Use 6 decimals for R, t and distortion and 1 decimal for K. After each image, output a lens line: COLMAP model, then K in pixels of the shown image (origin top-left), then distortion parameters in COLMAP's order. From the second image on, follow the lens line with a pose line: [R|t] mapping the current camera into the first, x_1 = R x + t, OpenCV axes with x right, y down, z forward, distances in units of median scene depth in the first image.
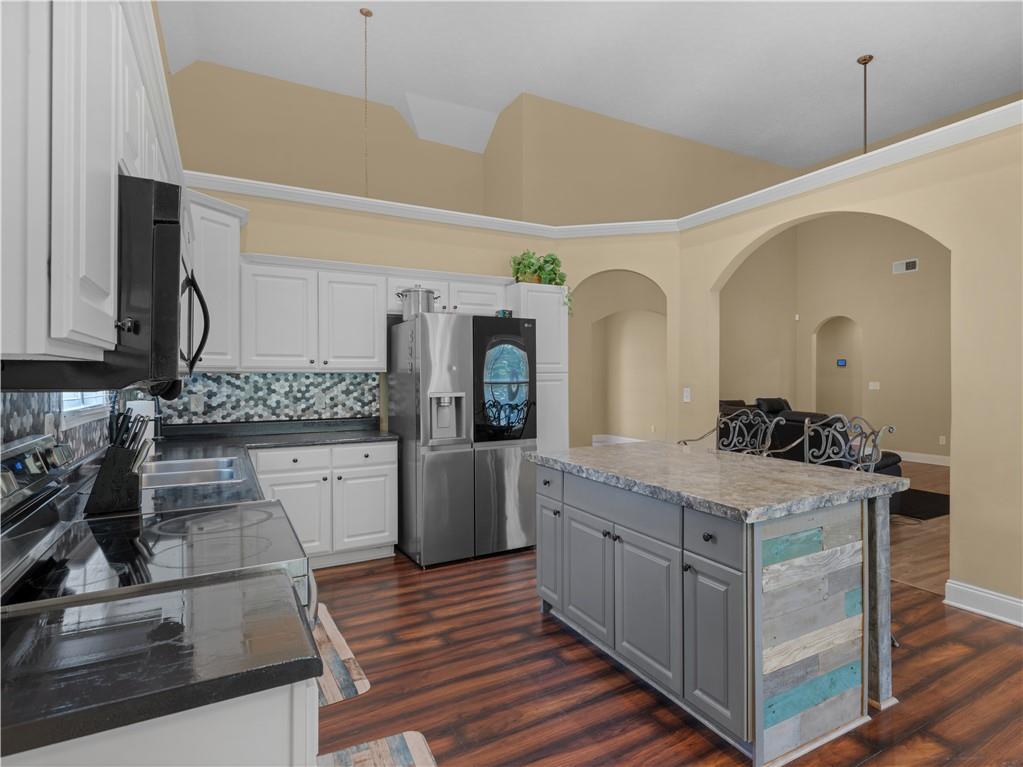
lens RADIAL K [[573.2, 0, 574.1], [0, 573.2, 376.2], [0, 0, 1]] dist [0.001302, -0.000565]
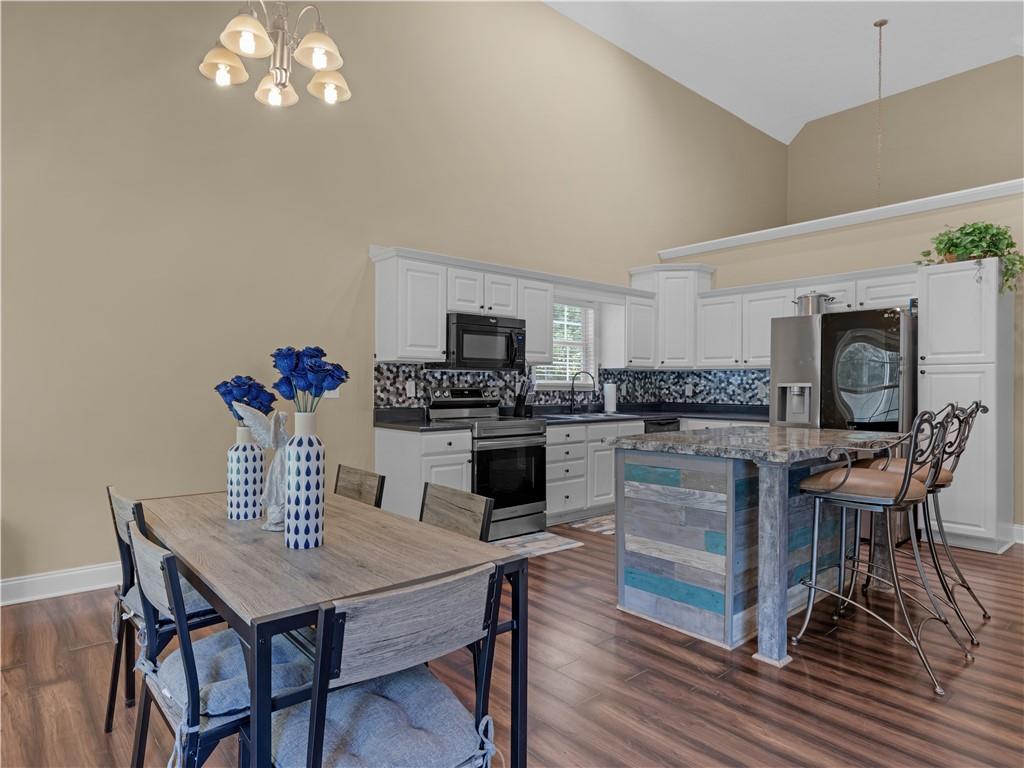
lens RADIAL K [[586.9, 0, 469.2], [0, 586.9, 390.8], [0, 0, 1]] dist [0.017808, -0.005193]
pose [[0.134440, 0.010729, -0.990864, 0.876361], [-0.005340, 0.999935, 0.010103, 0.035343], [0.990907, 0.003933, 0.134489, 0.170449]]
